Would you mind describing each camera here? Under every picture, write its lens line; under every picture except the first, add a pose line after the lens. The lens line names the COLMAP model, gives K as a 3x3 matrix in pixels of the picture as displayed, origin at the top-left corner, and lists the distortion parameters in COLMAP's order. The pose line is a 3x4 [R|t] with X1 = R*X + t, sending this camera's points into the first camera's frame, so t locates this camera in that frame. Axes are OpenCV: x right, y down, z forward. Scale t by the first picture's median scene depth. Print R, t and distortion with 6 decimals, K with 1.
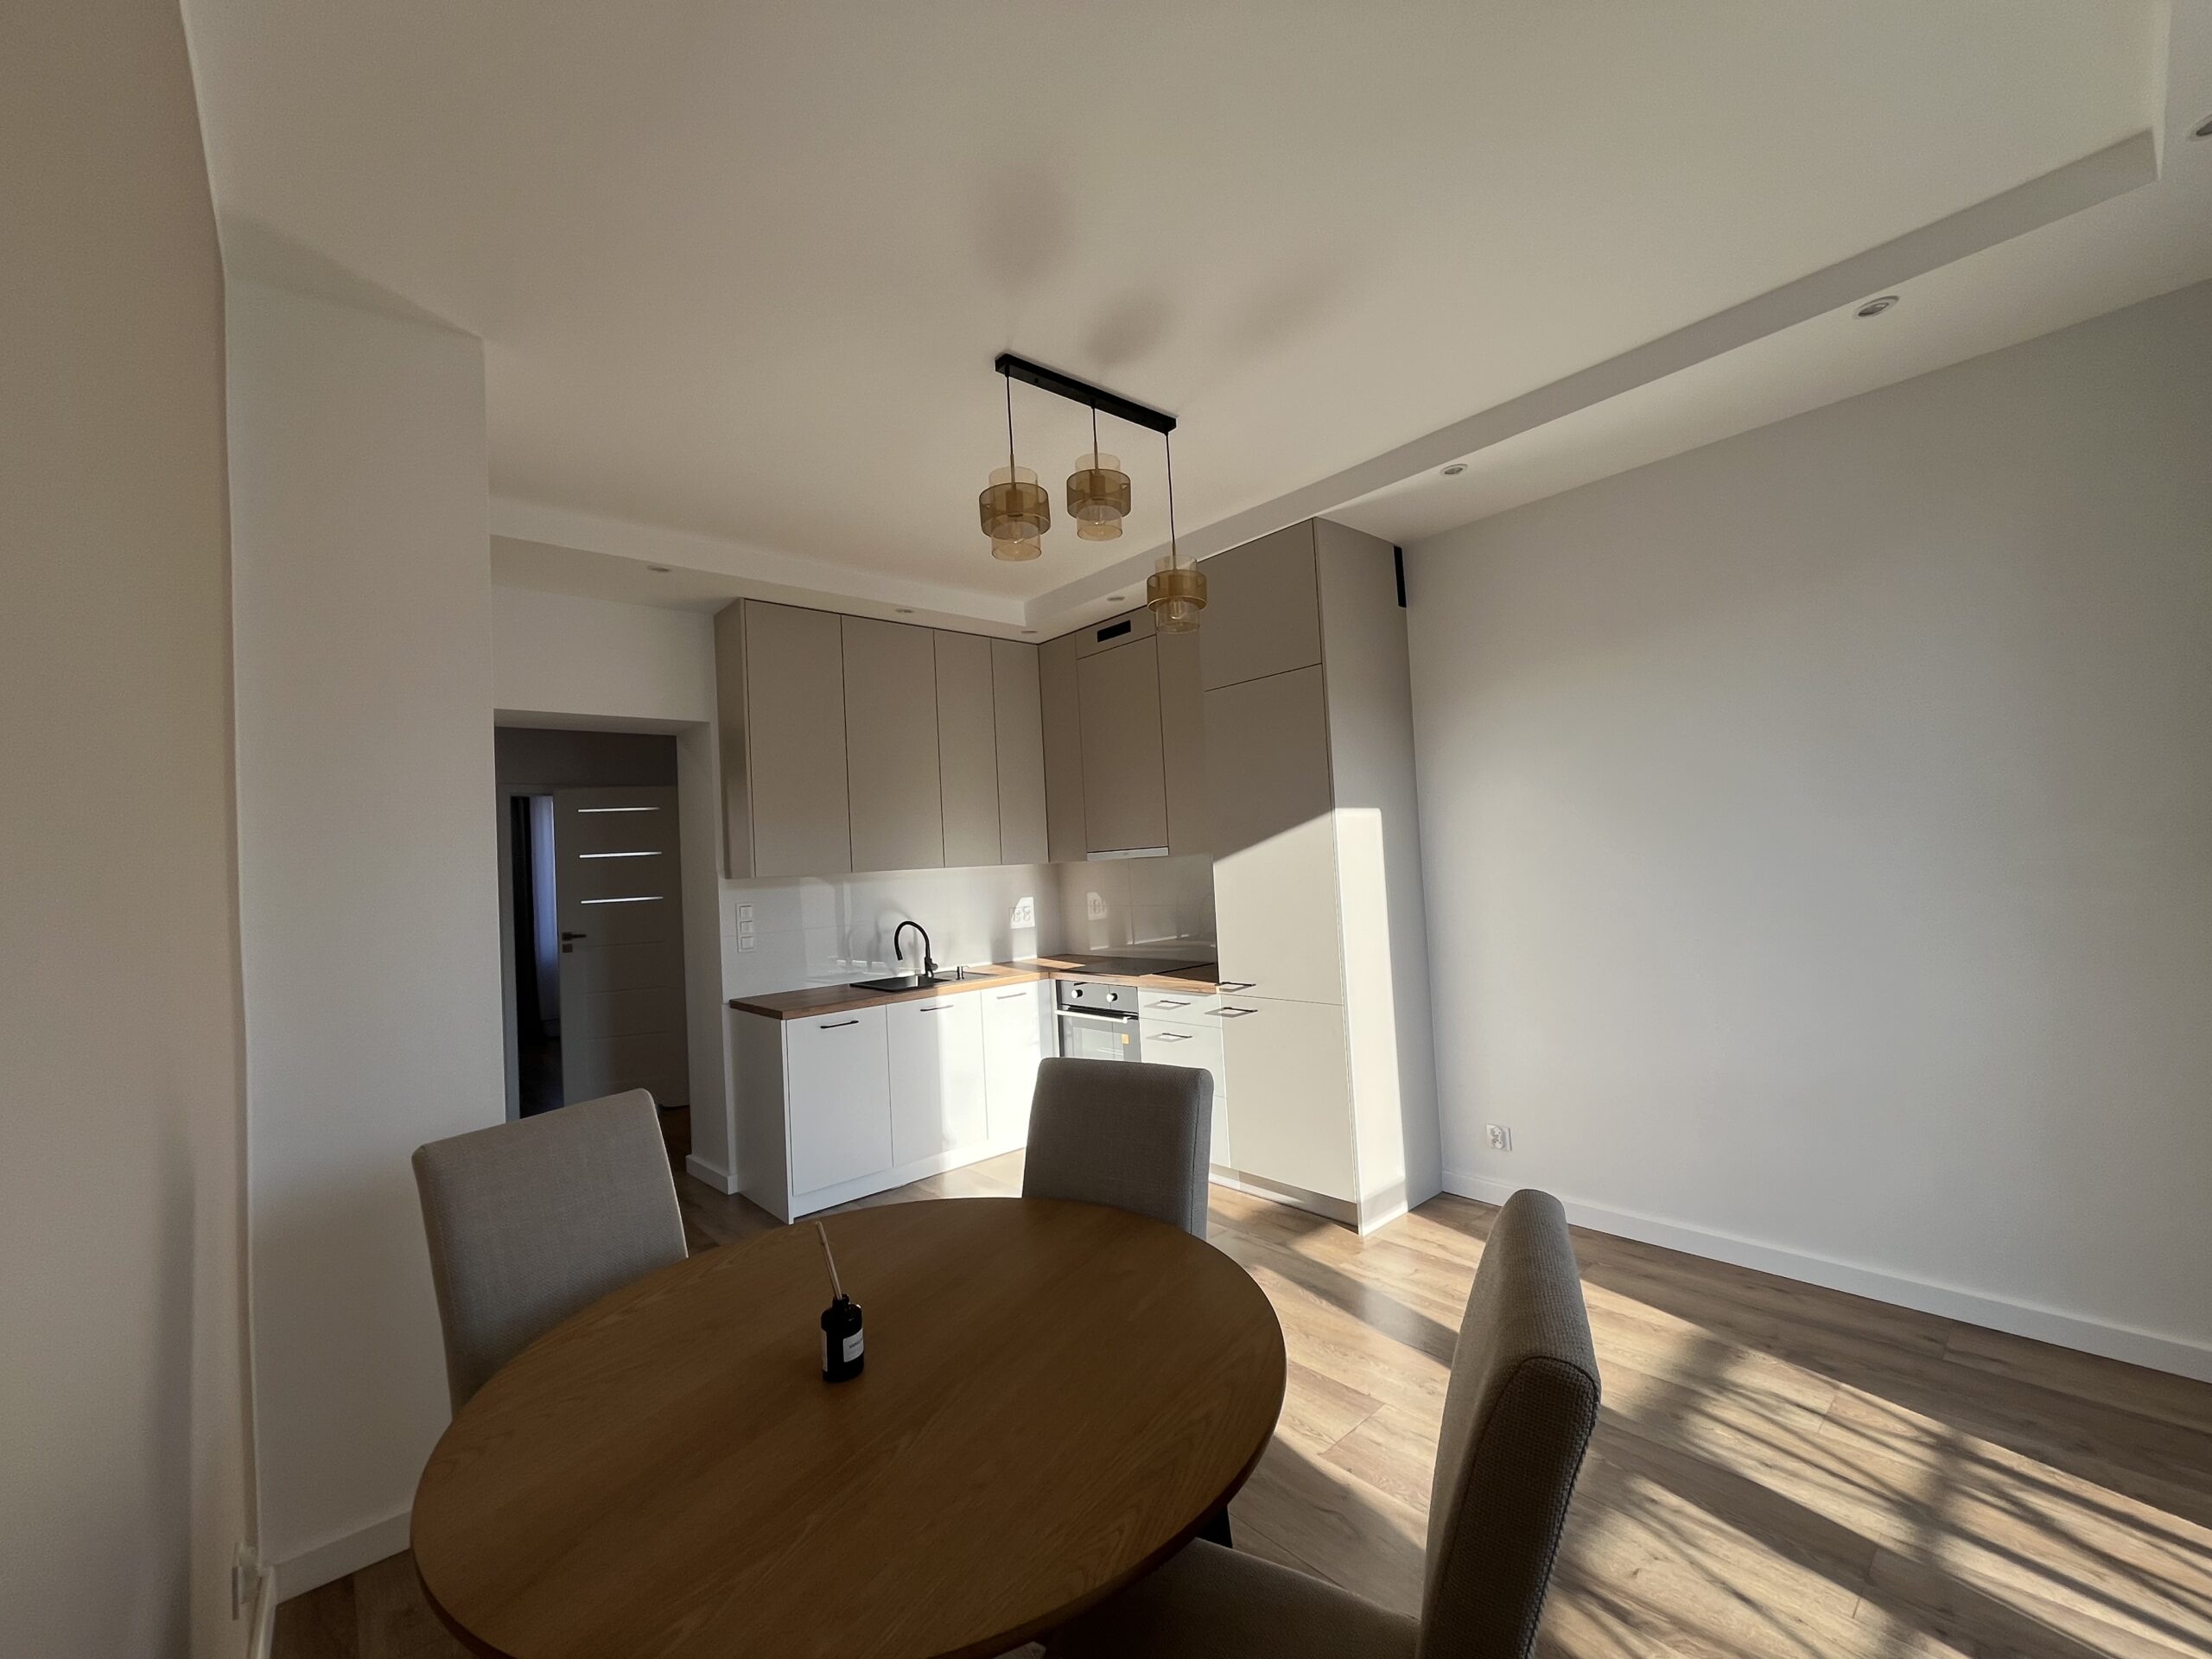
lens RADIAL K [[896.9, 0, 1106.5], [0, 896.9, 832.4], [0, 0, 1]] dist [-0.004846, 0.000536]
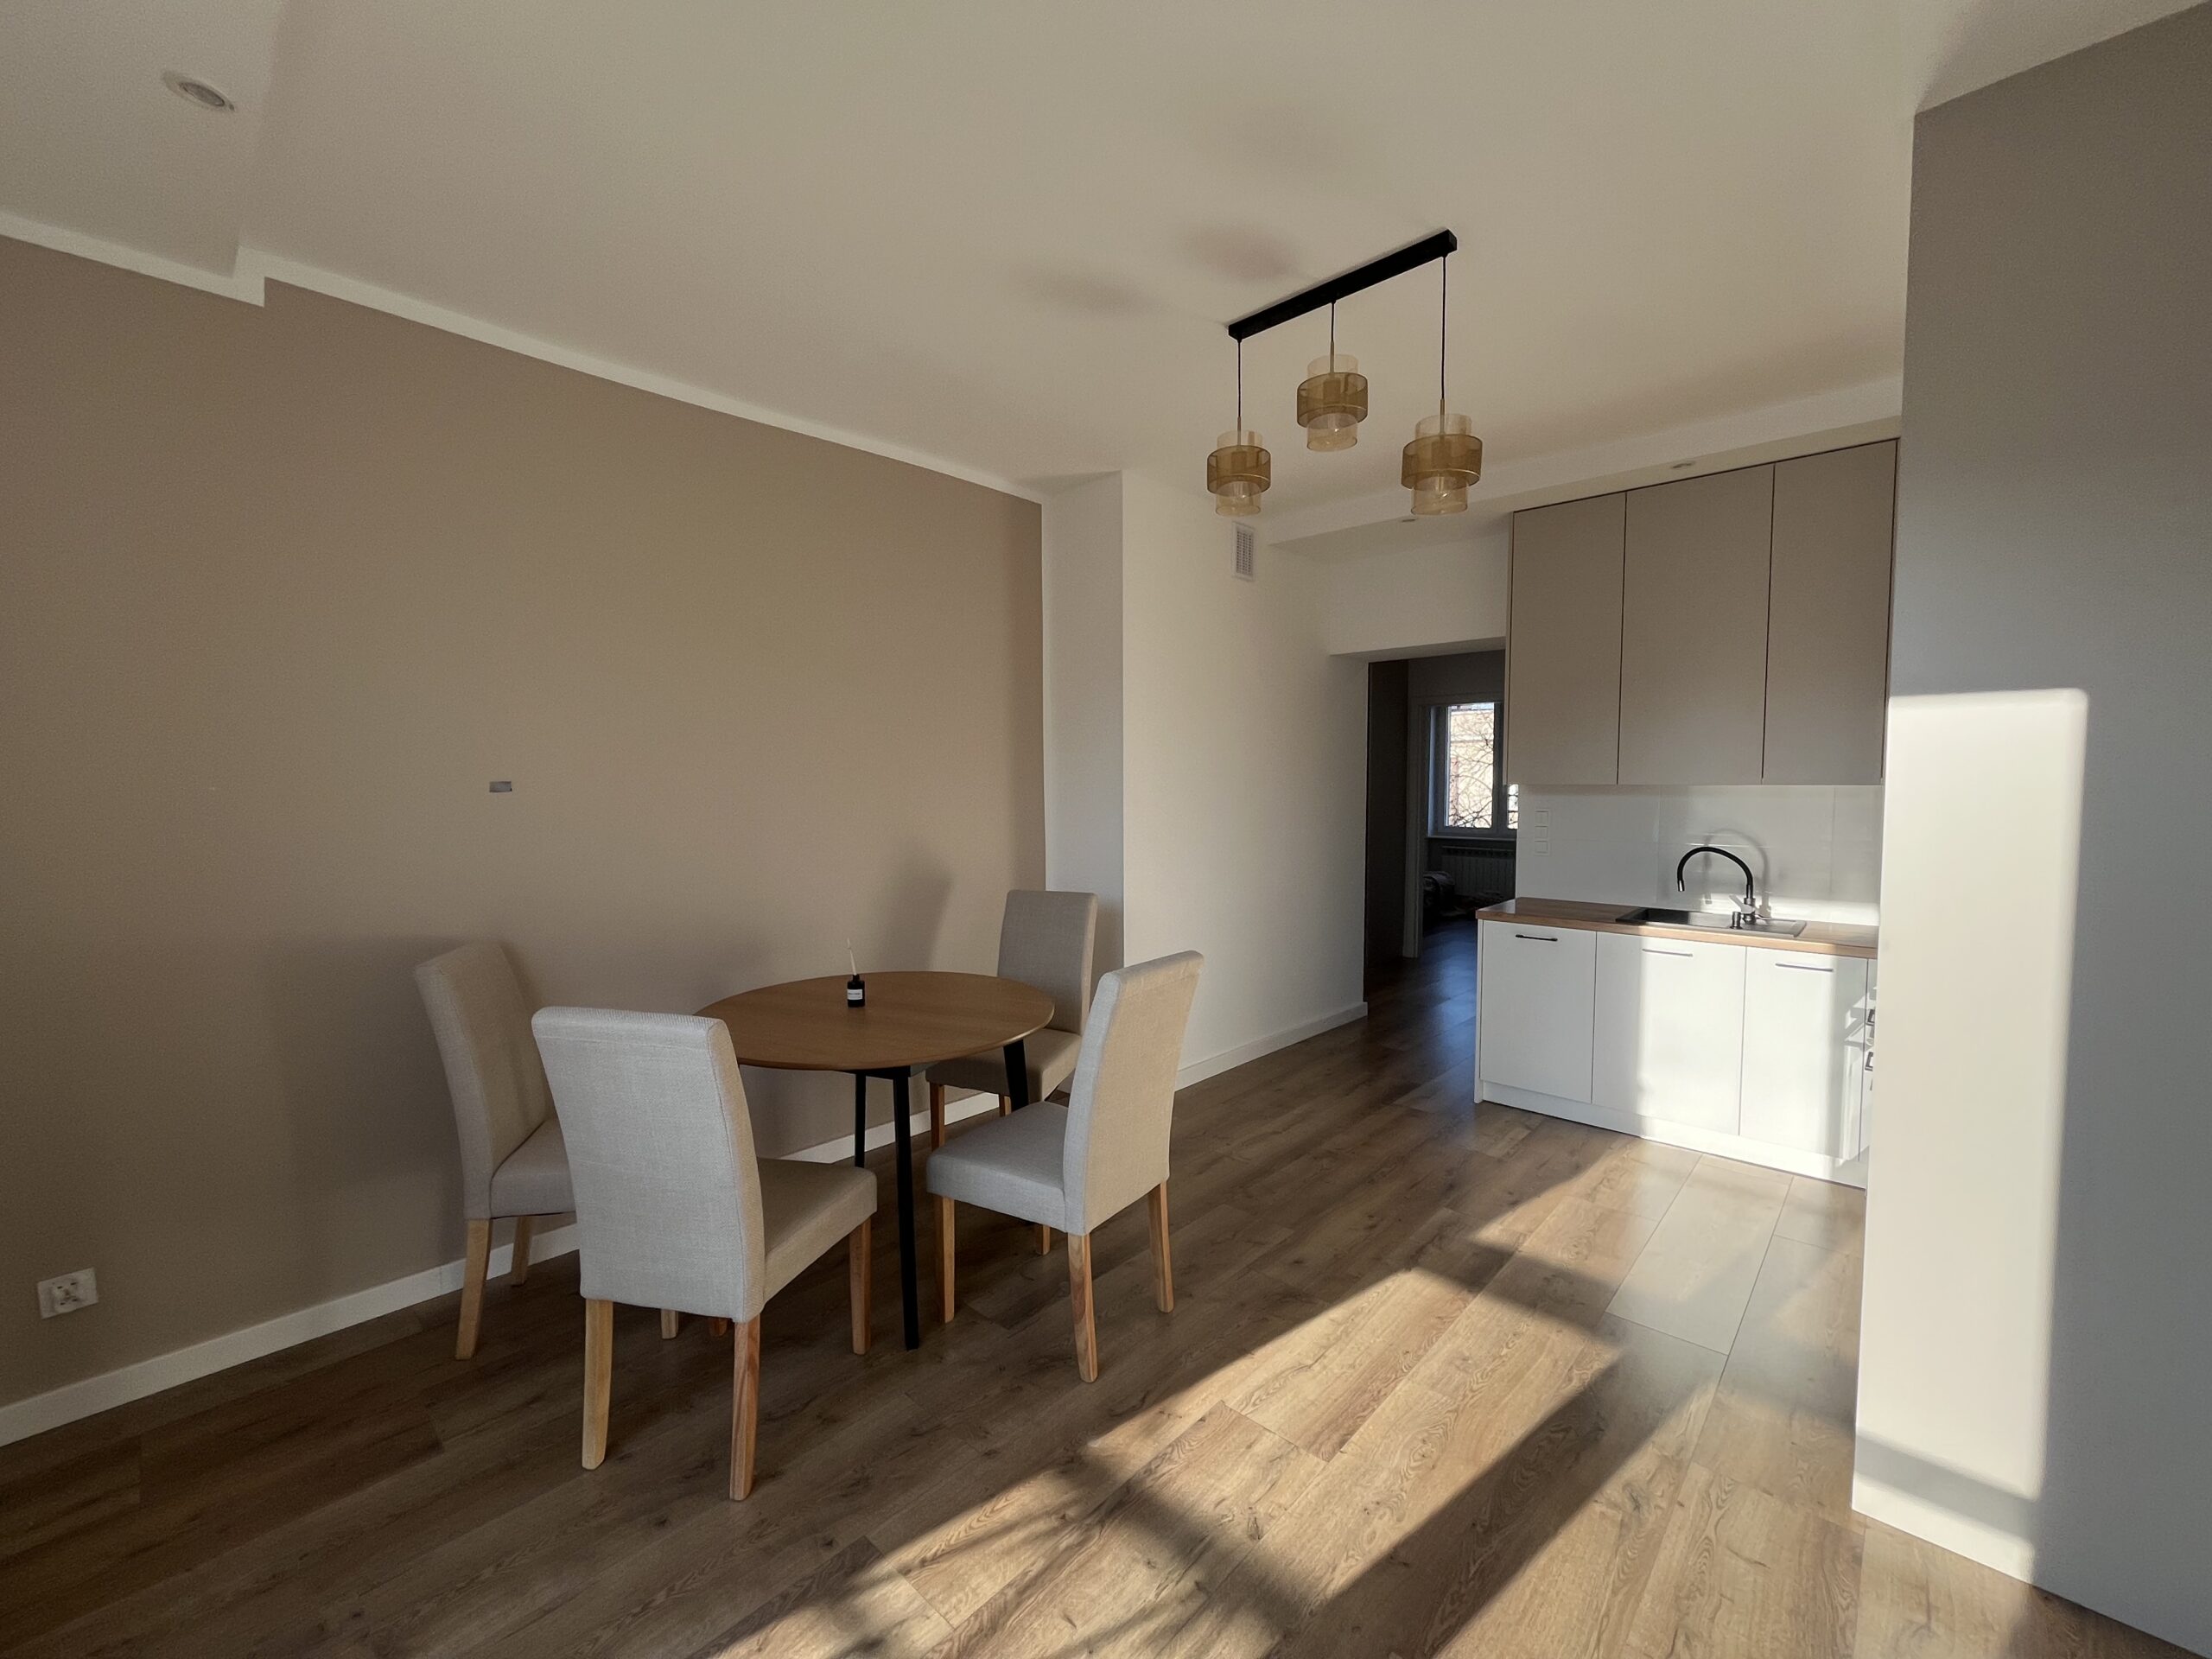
lens RADIAL K [[896.9, 0, 1106.5], [0, 896.9, 832.4], [0, 0, 1]] dist [-0.004846, 0.000536]
pose [[0.102172, 0.111256, -0.988526, 0.945629], [0.039695, 0.992479, 0.115804, -0.054171], [0.993974, -0.051072, 0.096987, 0.669178]]
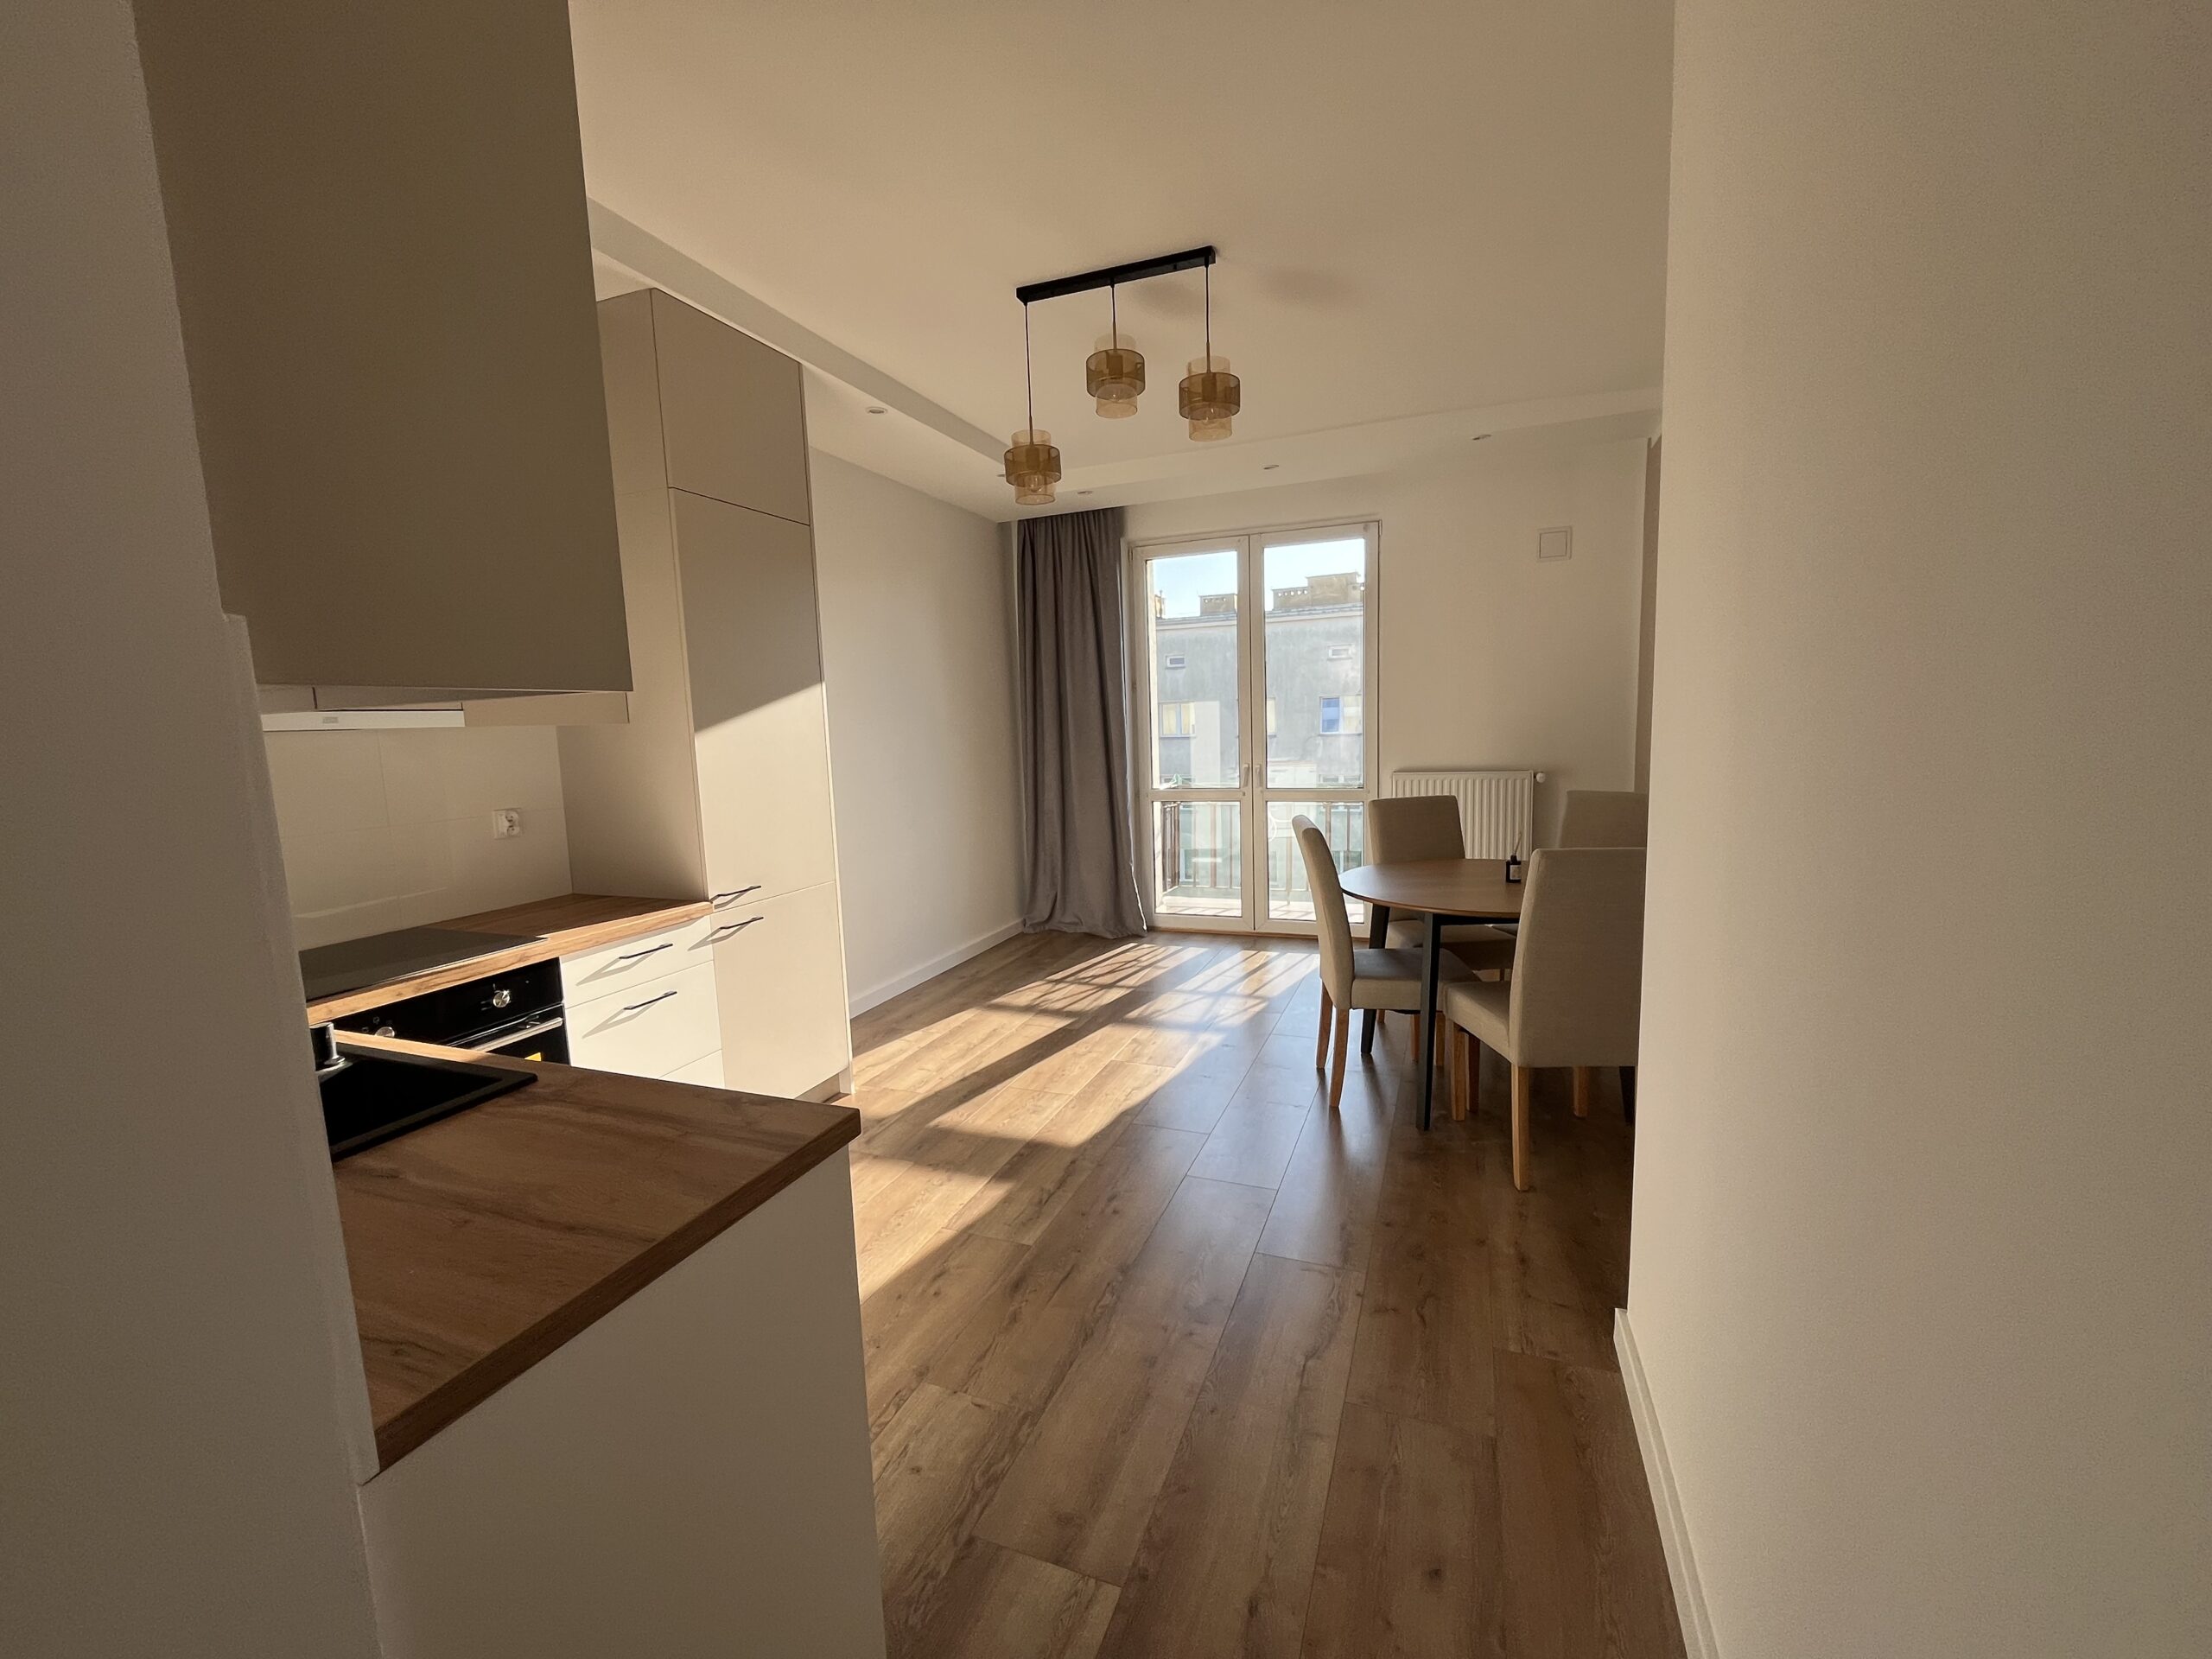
lens RADIAL K [[896.9, 0, 1106.5], [0, 896.9, 832.4], [0, 0, 1]] dist [-0.004846, 0.000536]
pose [[-0.450398, -0.041675, 0.891855, -1.013657], [0.021846, 0.998097, 0.057672, 0.115142], [-0.892561, 0.045459, -0.448630, 1.549674]]
